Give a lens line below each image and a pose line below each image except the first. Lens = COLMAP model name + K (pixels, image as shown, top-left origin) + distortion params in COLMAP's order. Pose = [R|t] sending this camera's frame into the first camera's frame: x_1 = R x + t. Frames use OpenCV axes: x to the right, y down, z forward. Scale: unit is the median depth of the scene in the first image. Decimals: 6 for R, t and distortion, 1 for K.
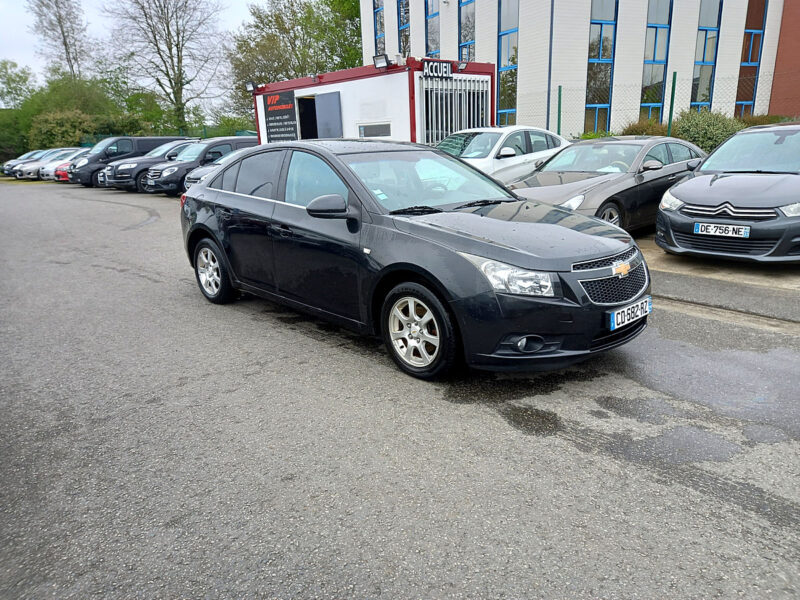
lens RADIAL K [[577.8, 0, 403.4], [0, 577.8, 299.7], [0, 0, 1]] dist [0.097013, -0.085151]
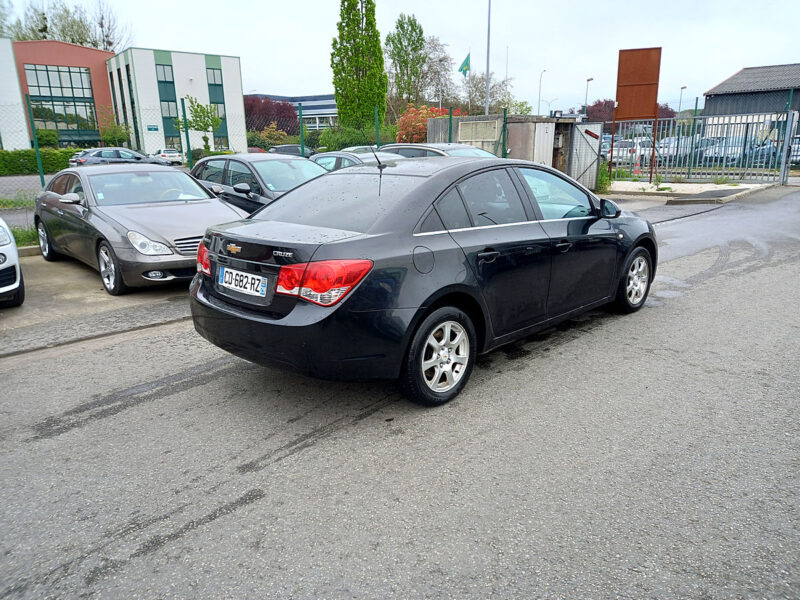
lens RADIAL K [[577.8, 0, 403.4], [0, 577.8, 299.7], [0, 0, 1]] dist [0.097013, -0.085151]
pose [[-0.024310, -0.221965, 0.974752, -1.125454], [0.287563, 0.932278, 0.219465, -0.312561], [-0.957453, 0.285638, 0.041165, 1.183370]]
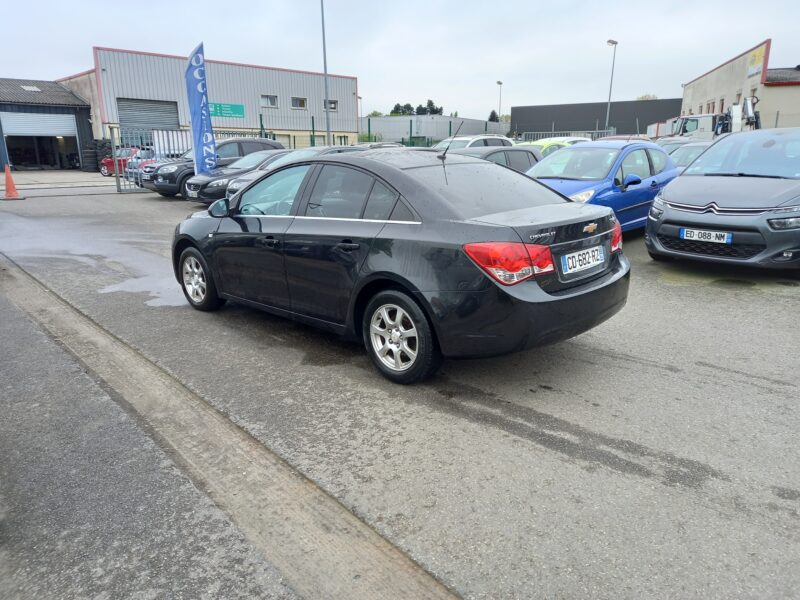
lens RADIAL K [[577.8, 0, 403.4], [0, 577.8, 299.7], [0, 0, 1]] dist [0.097013, -0.085151]
pose [[-0.998365, 0.052392, -0.022865, -0.119420], [0.033741, 0.862963, 0.504139, -0.593321], [0.046144, 0.502543, -0.863320, 2.111974]]
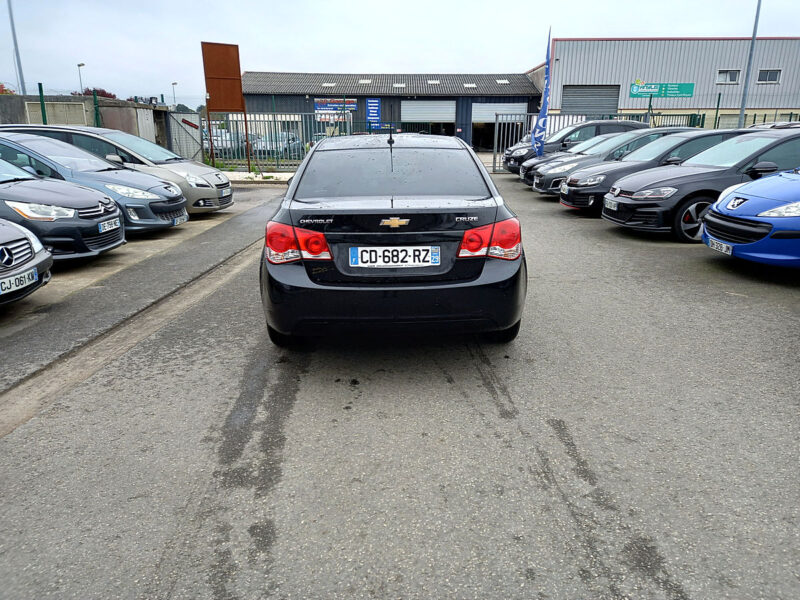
lens RADIAL K [[577.8, 0, 403.4], [0, 577.8, 299.7], [0, 0, 1]] dist [0.097013, -0.085151]
pose [[-0.741346, -0.148105, 0.654577, -0.876124], [0.206867, 0.877426, 0.432815, -0.493588], [-0.638445, 0.456276, -0.619839, 1.872162]]
